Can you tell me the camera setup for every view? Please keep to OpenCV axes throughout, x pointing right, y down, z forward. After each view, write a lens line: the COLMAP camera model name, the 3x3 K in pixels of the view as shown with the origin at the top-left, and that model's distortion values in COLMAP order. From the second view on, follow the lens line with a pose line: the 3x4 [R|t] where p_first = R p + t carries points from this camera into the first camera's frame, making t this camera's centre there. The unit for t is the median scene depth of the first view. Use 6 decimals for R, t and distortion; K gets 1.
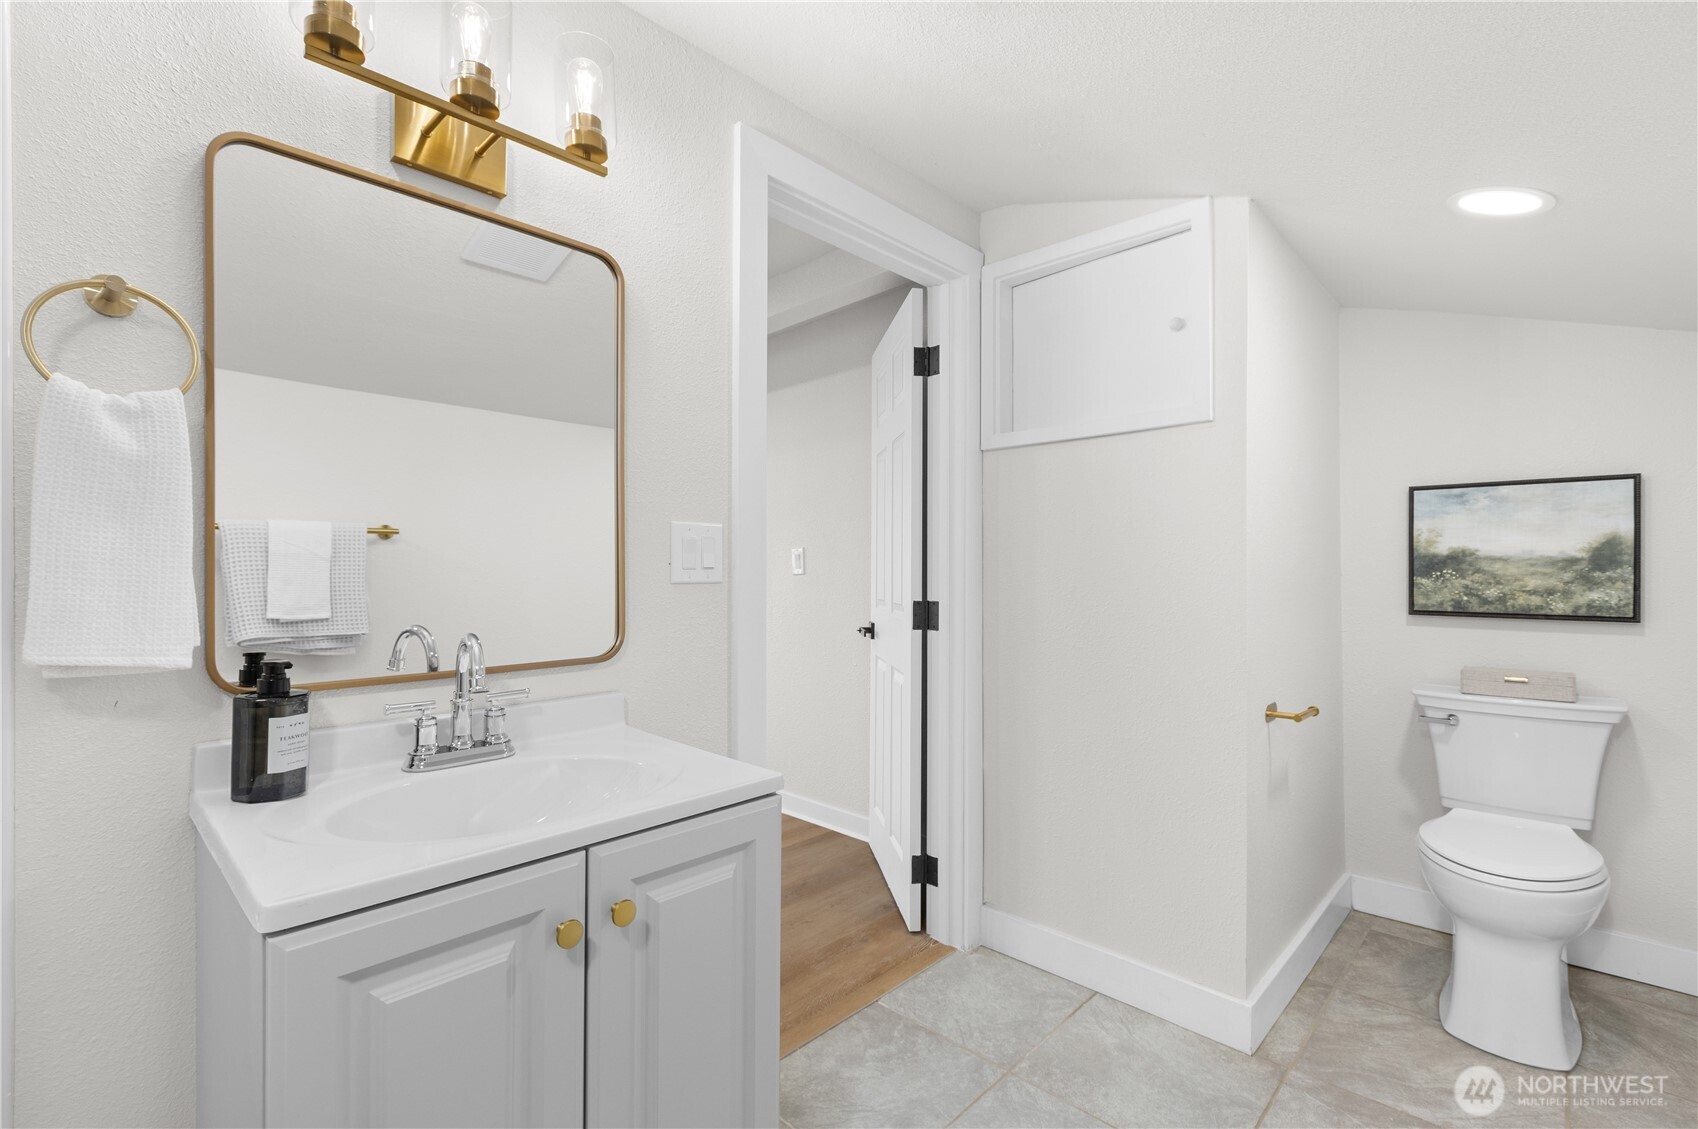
lens RADIAL K [[769.1, 0, 849.0], [0, 769.1, 564.5], [0, 0, 1]] dist [-0.001313, -0.000520]
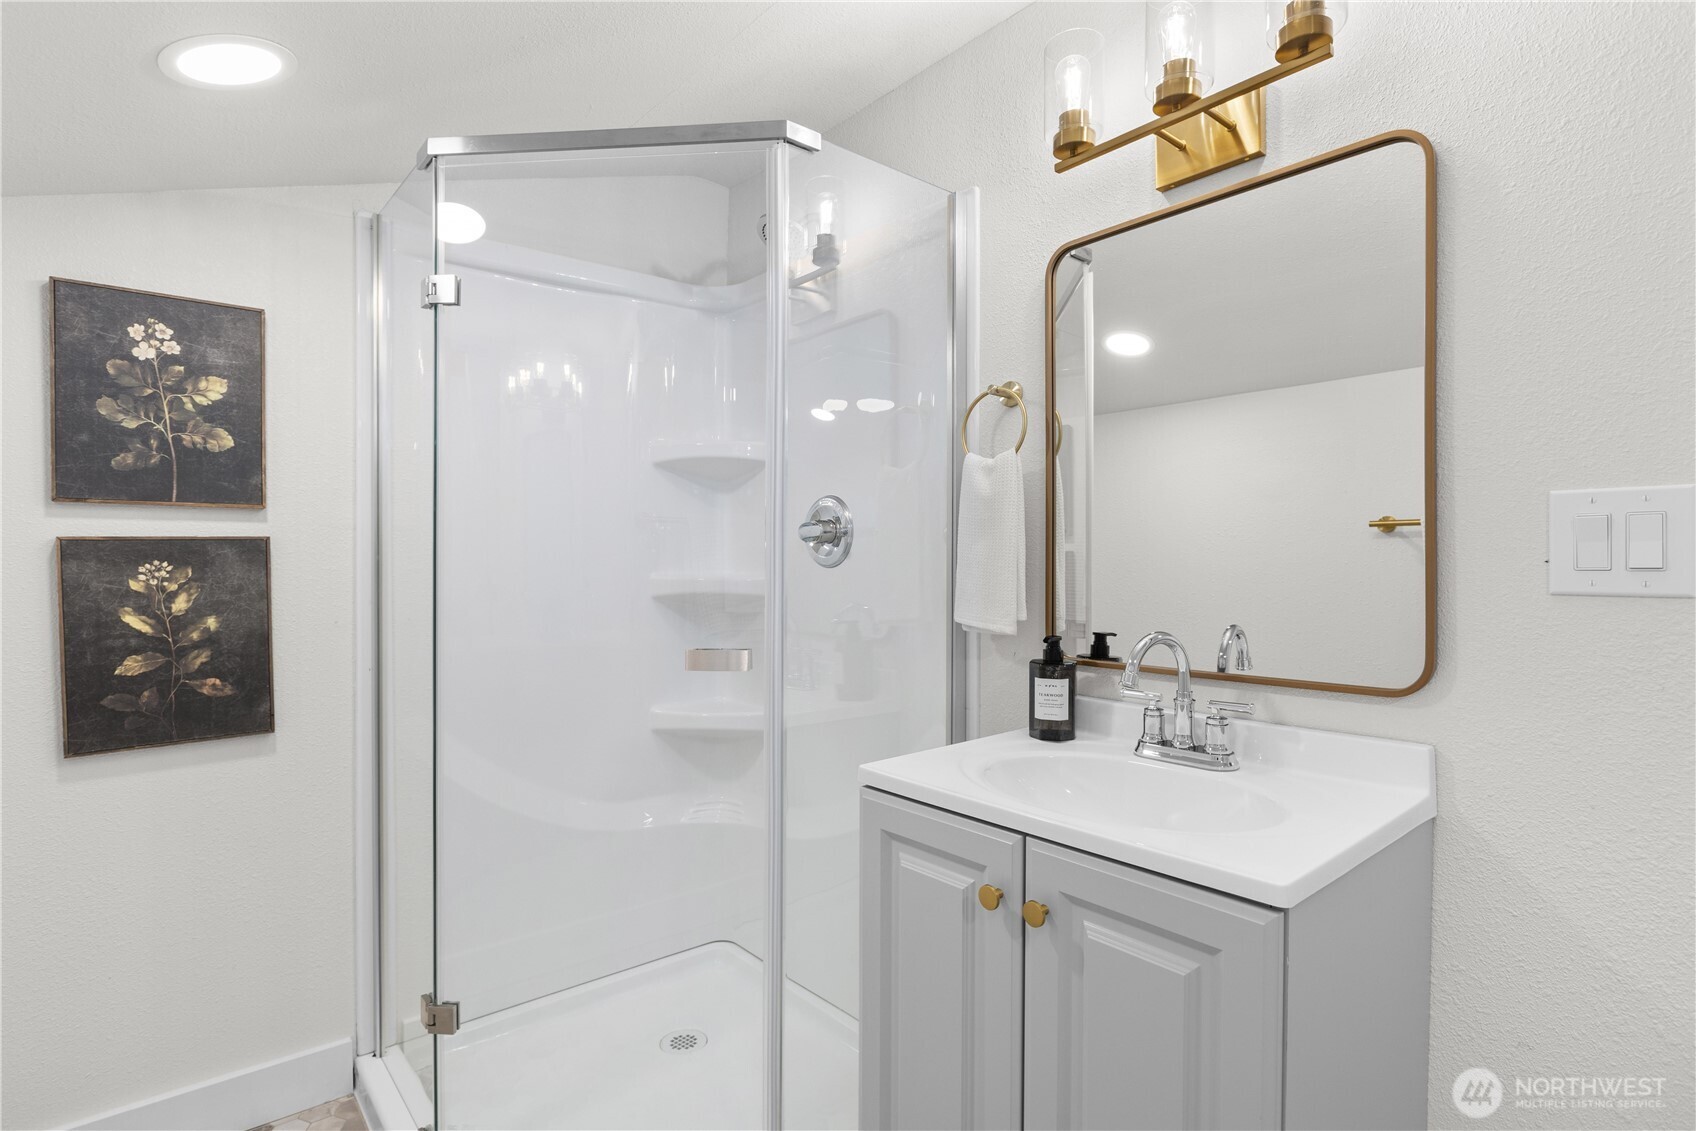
lens RADIAL K [[903.9, 0, 847.0], [0, 903.9, 551.6], [0, 0, 1]] dist [0.001118, -0.000051]
pose [[-0.142613, -0.008484, -0.989742, 0.730164], [0.009063, 0.999910, -0.009877, -0.008674], [0.989737, -0.010379, -0.142523, 0.740051]]
